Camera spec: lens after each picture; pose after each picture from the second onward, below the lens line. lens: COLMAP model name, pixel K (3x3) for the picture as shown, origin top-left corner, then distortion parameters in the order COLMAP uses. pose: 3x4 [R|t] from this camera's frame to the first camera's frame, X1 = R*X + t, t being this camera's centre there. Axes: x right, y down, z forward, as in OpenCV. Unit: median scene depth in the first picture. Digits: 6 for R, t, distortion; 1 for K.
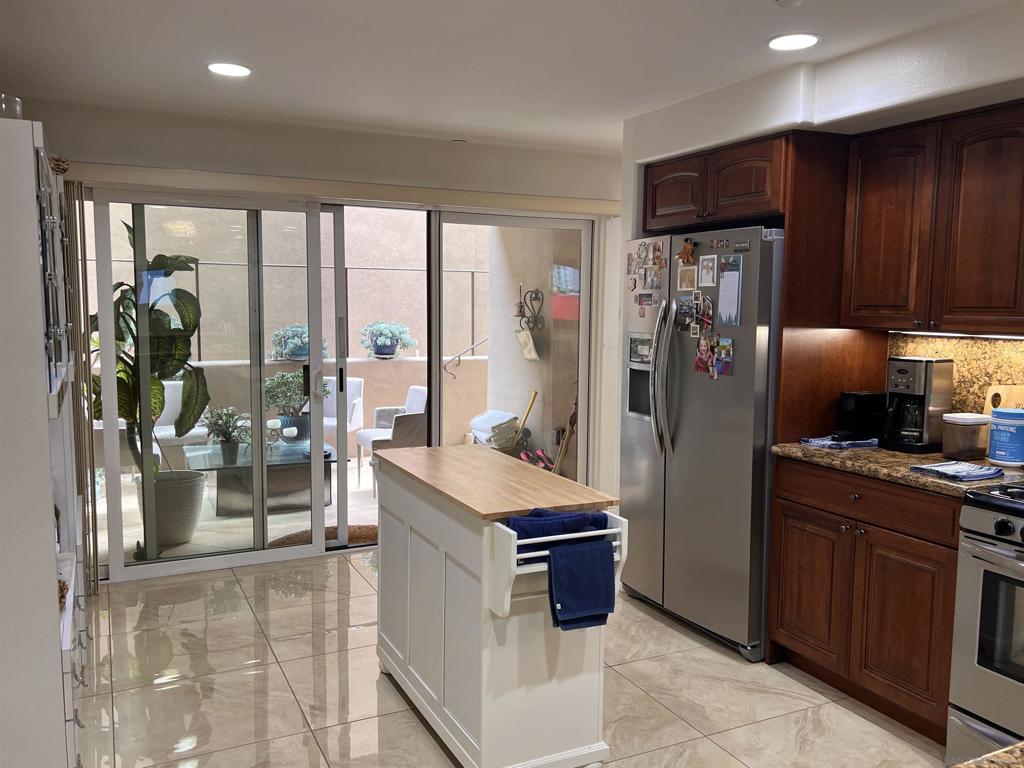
lens RADIAL K [[839.7, 0, 512.9], [0, 839.7, 387.0], [0, 0, 1]] dist [0.059813, -0.006186]
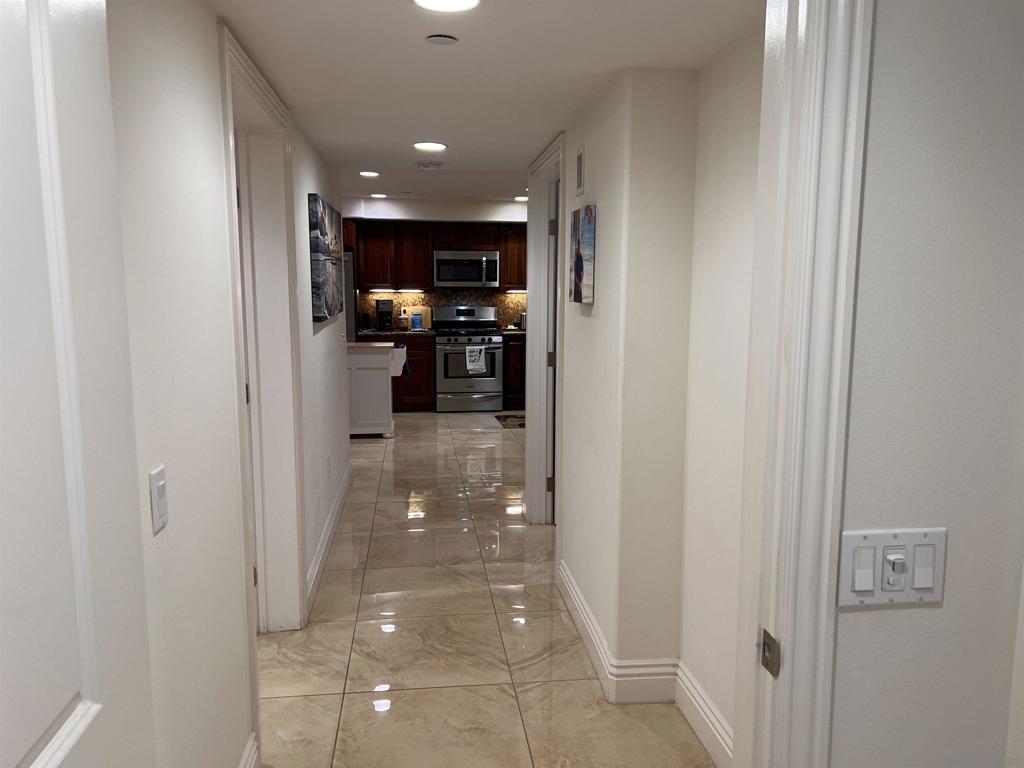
lens RADIAL K [[777.6, 0, 511.8], [0, 777.6, 386.5], [0, 0, 1]] dist [0.028477, -0.009372]
pose [[0.325241, -0.124132, 0.937449, -1.254498], [0.094104, 0.990675, 0.098531, 0.026608], [-0.940937, 0.056171, 0.333889, -0.196660]]
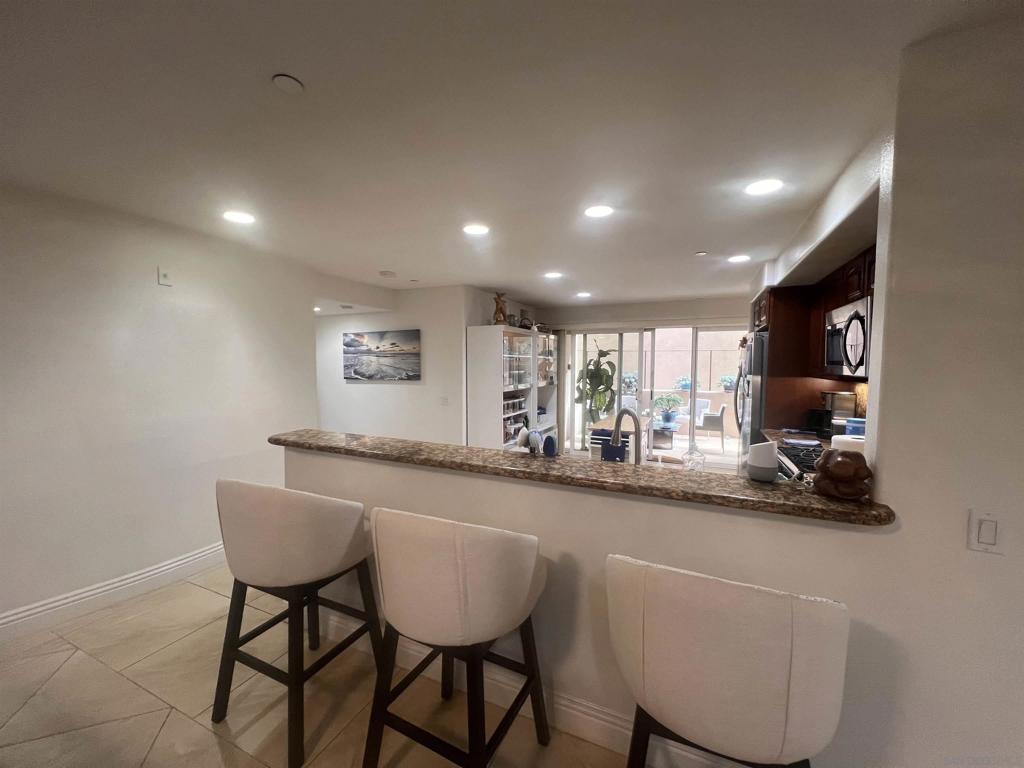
lens RADIAL K [[409.6, 0, 509.8], [0, 409.6, 385.3], [0, 0, 1]] dist [0.001064, -0.000238]
pose [[0.638192, 0.034629, -0.769098, 0.450569], [-0.076326, 0.996912, -0.018449, 0.016180], [0.766084, 0.070476, 0.638865, -0.128092]]
